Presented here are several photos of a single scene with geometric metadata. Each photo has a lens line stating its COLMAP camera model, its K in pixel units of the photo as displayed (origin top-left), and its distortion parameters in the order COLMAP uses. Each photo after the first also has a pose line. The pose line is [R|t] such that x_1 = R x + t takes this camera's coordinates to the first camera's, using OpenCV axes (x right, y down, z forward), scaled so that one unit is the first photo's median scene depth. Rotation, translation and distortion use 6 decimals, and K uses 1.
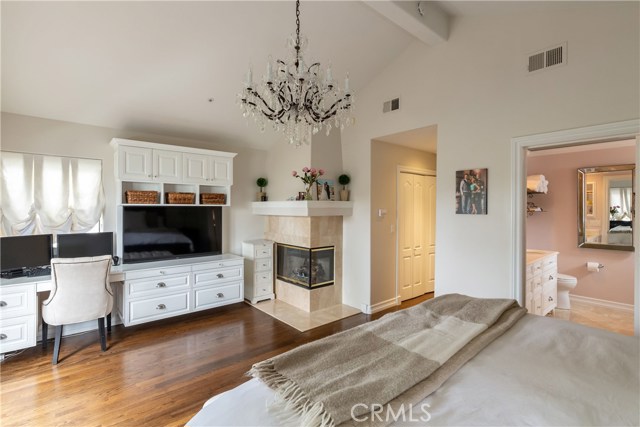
lens RADIAL K [[298.4, 0, 320.9], [0, 298.4, 205.8], [0, 0, 1]] dist [-0.001900, -0.000518]
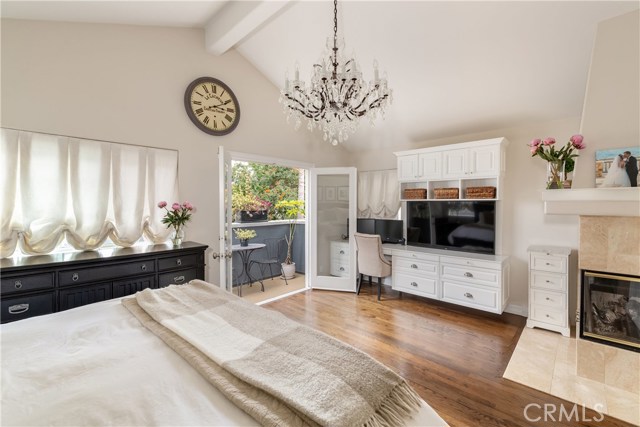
lens RADIAL K [[275.8, 0, 320.1], [0, 275.8, 206.9], [0, 0, 1]] dist [0.000006, 0.000041]
pose [[0.119165, 0.010701, -0.992817, 0.492894], [0.006410, 0.999913, 0.011547, 0.008944], [0.992854, -0.007740, 0.119086, 0.460658]]
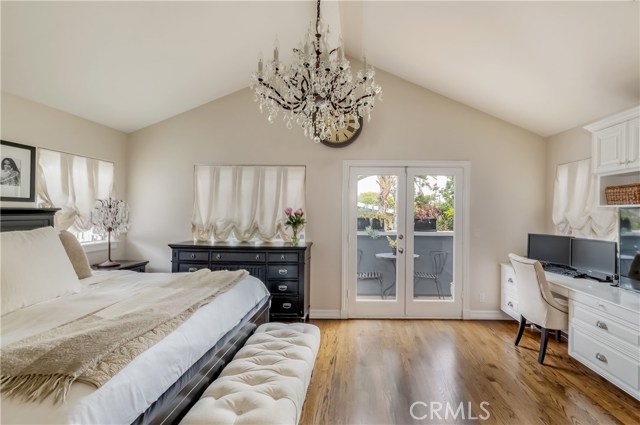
lens RADIAL K [[269.5, 0, 304.7], [0, 269.5, 210.4], [0, 0, 1]] dist [-0.000822, -0.000081]
pose [[-0.637314, -0.007292, -0.770570, 0.329930], [-0.006138, 0.999972, -0.004386, 0.012931], [0.770580, 0.001935, -0.637341, 0.836075]]
